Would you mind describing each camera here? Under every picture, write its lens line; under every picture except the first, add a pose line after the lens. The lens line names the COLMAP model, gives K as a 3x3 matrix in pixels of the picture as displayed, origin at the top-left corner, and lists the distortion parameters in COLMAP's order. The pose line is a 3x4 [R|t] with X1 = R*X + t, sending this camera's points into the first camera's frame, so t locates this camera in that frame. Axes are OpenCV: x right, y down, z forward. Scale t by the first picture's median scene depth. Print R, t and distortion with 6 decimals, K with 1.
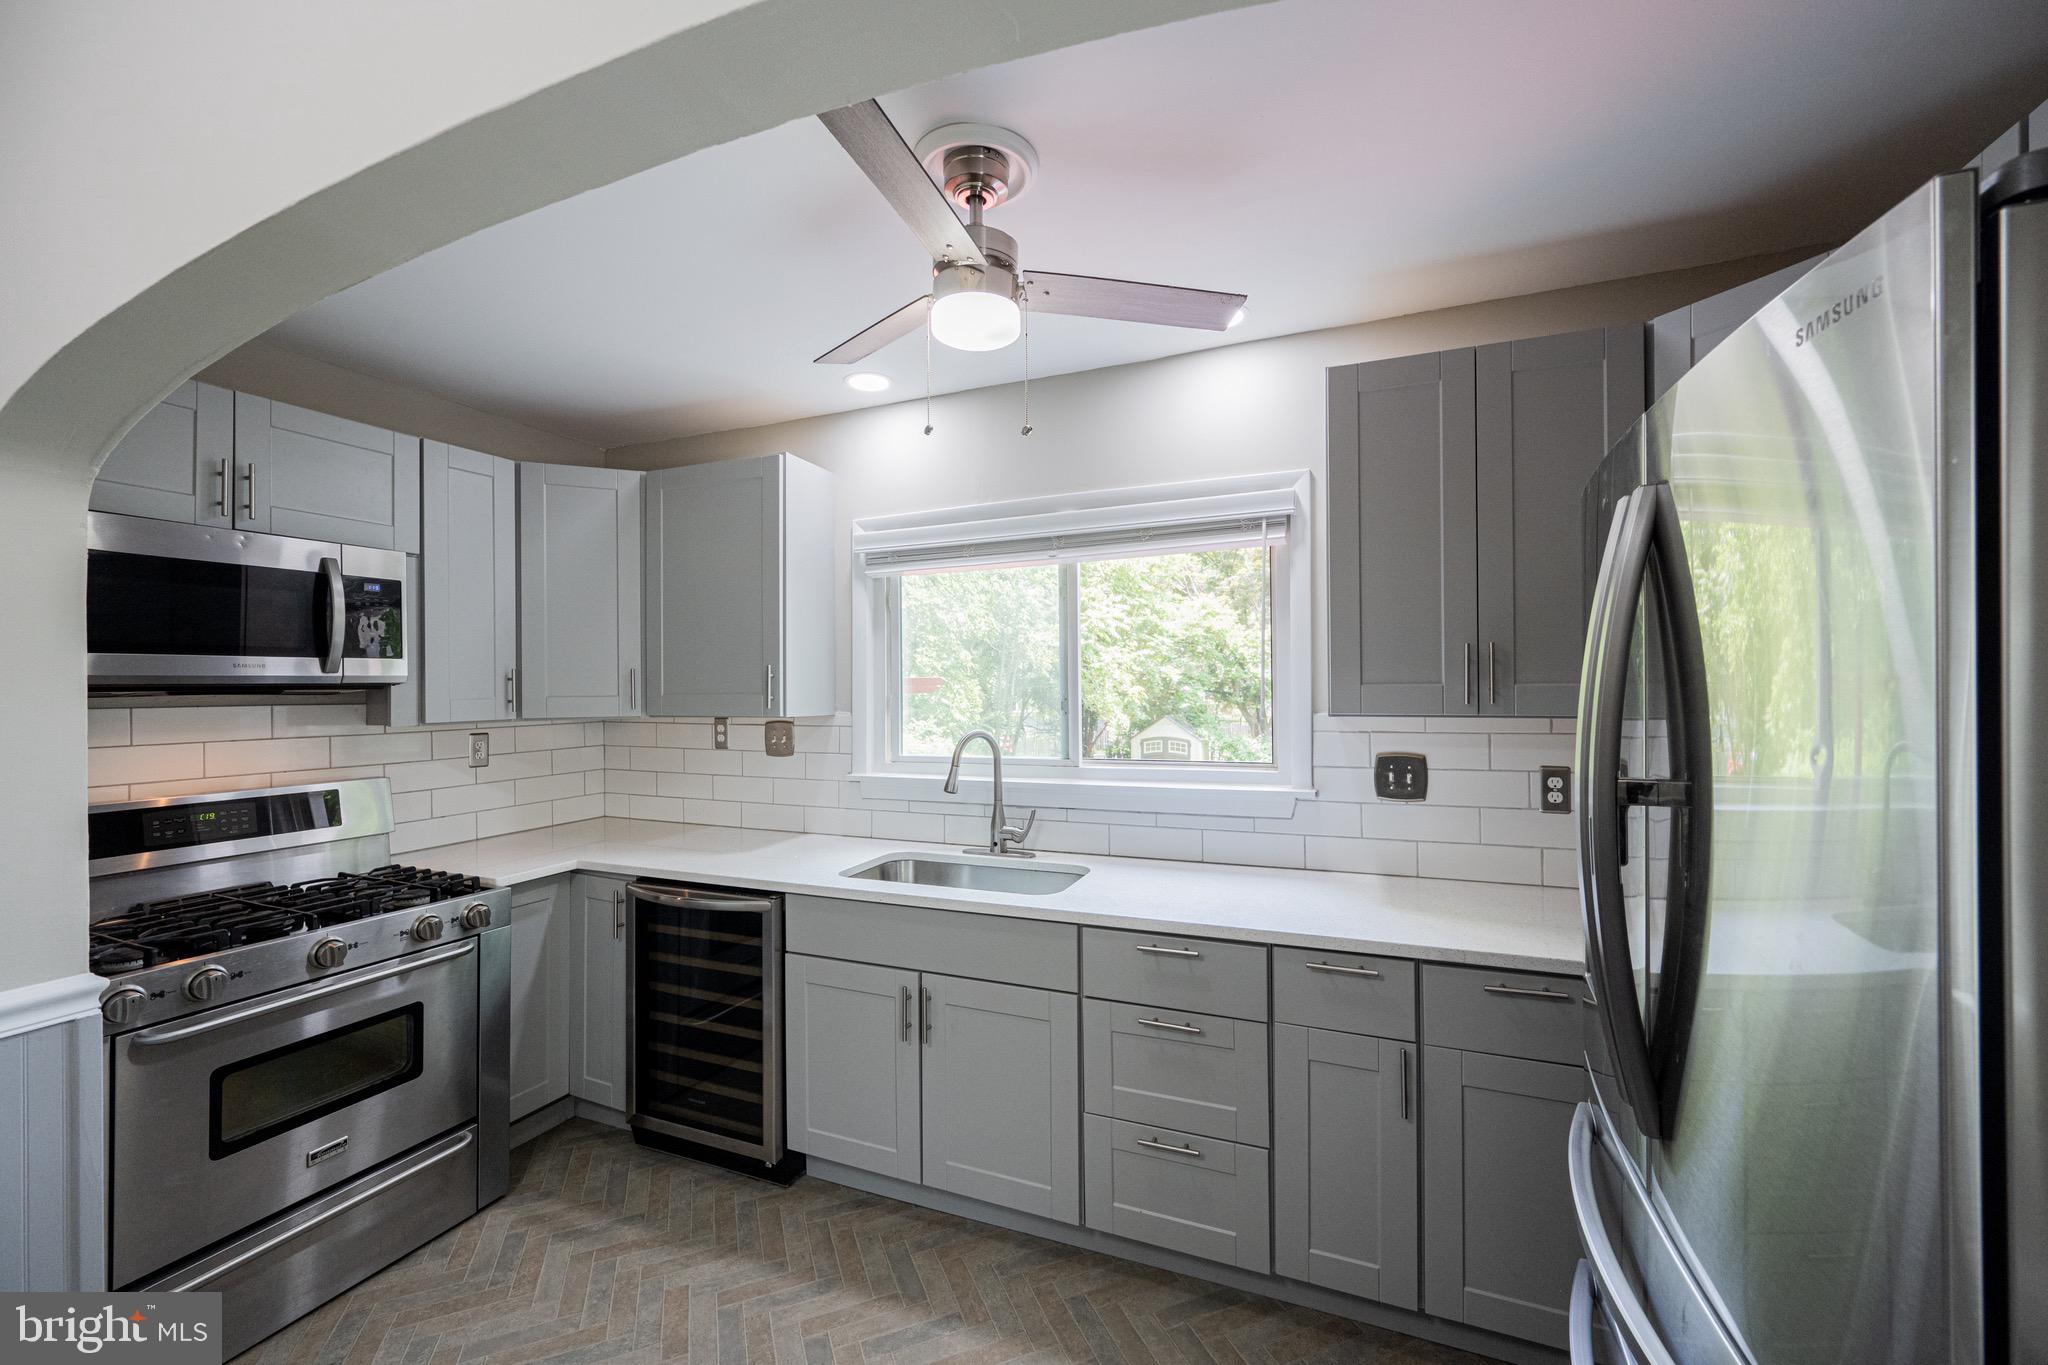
lens RADIAL K [[808.5, 0, 1025.4], [0, 808.5, 688.0], [0, 0, 1]] dist [0.000339, 0.000115]
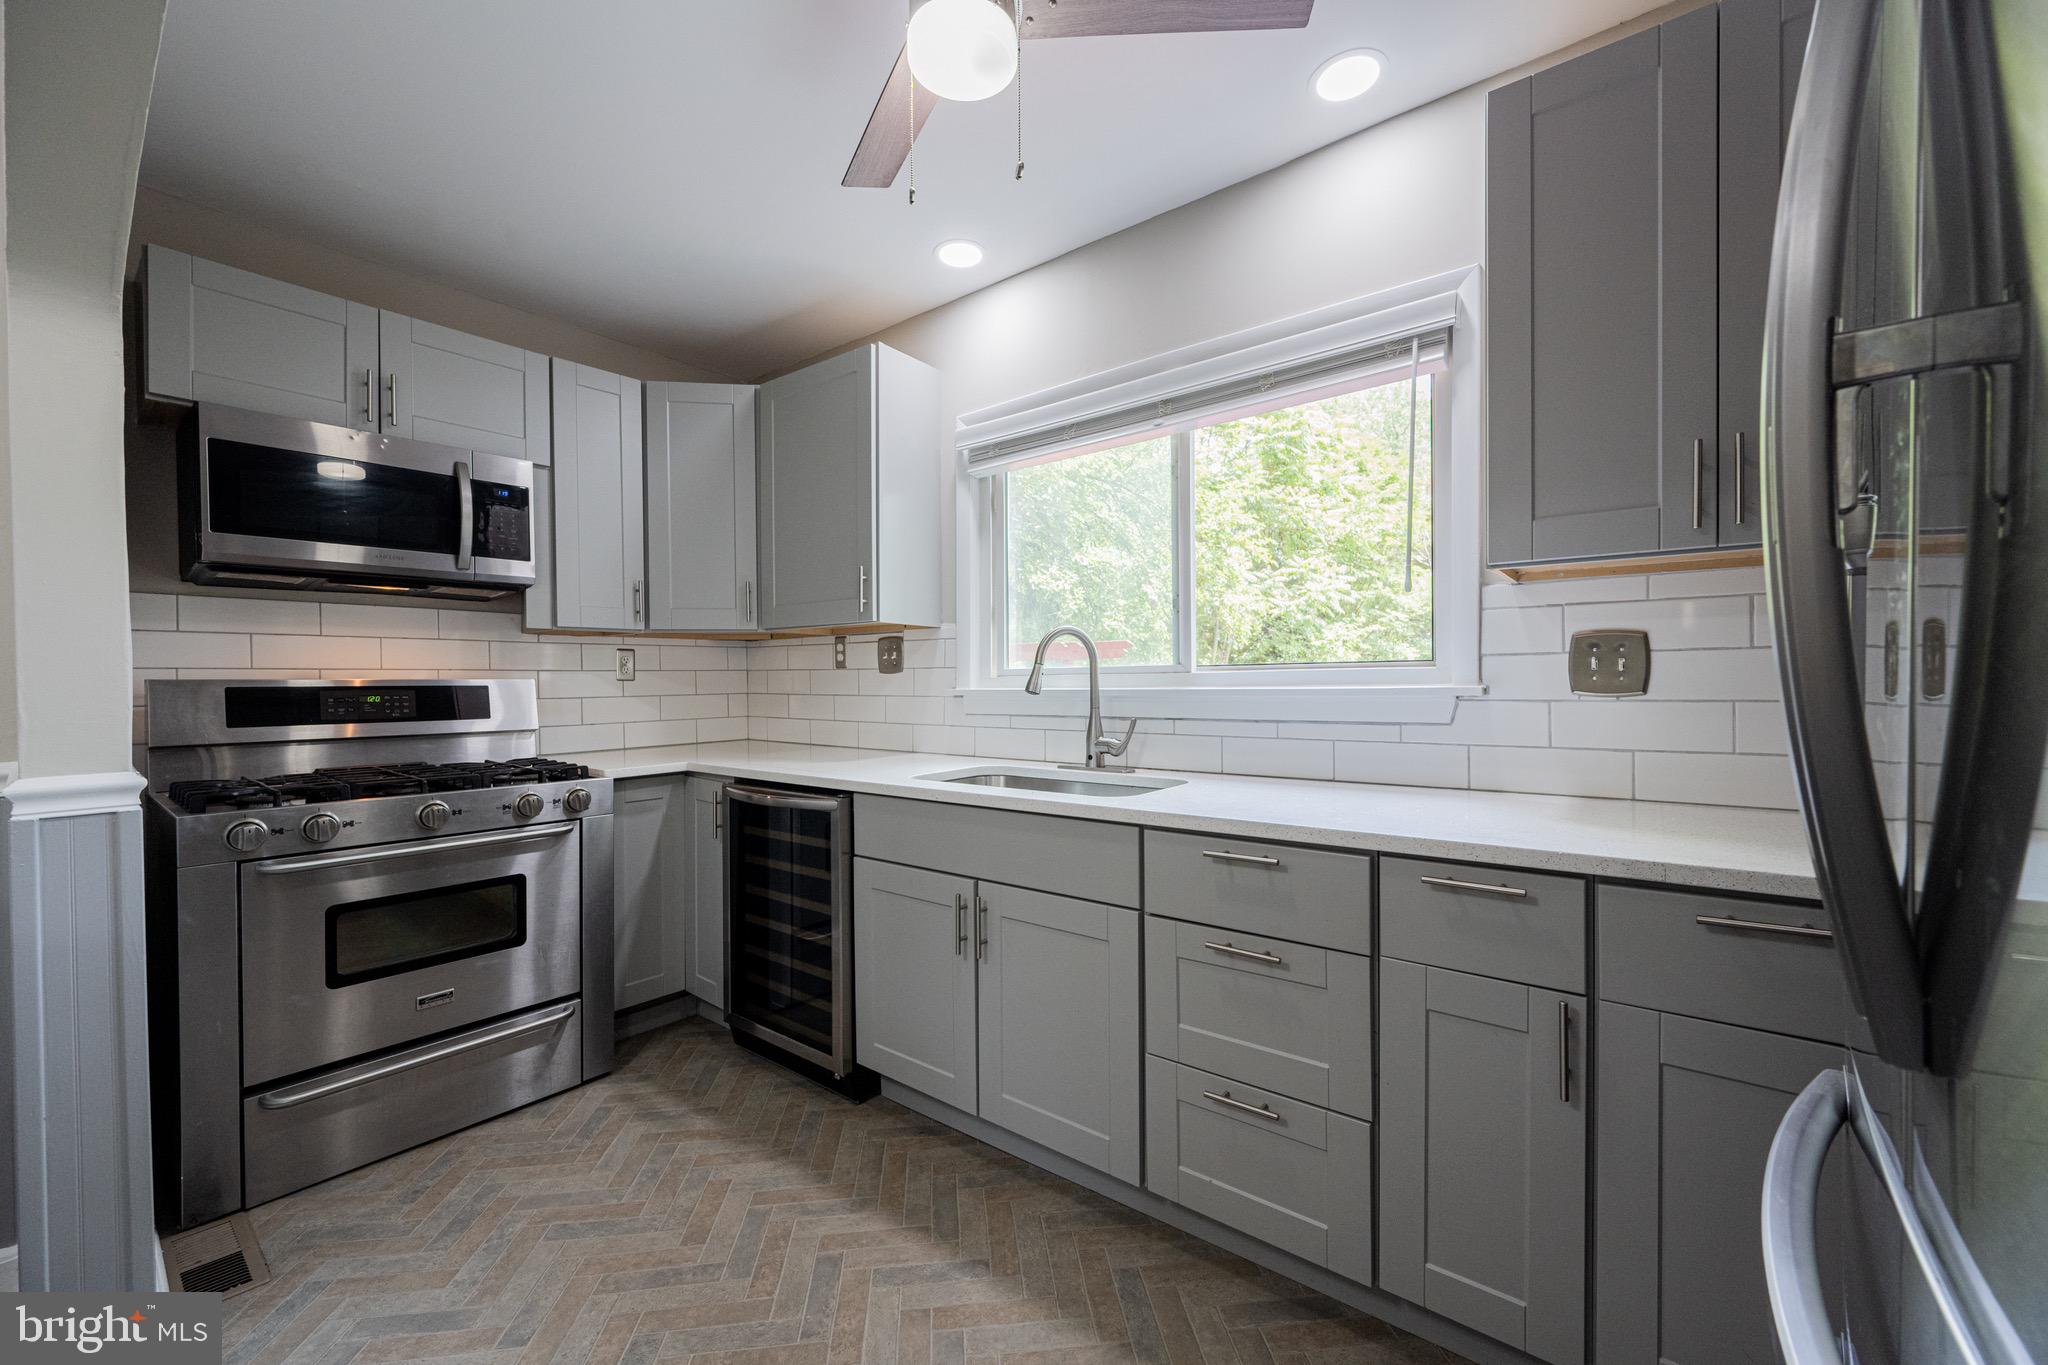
lens RADIAL K [[808.0, 0, 1028.0], [0, 808.0, 690.8], [0, 0, 1]] dist [-0.000766, -0.000154]
pose [[0.963379, 0.003093, -0.268127, 0.146813], [0.001000, 0.999885, 0.015127, 0.118052], [0.268143, -0.014841, 0.963265, 0.147187]]
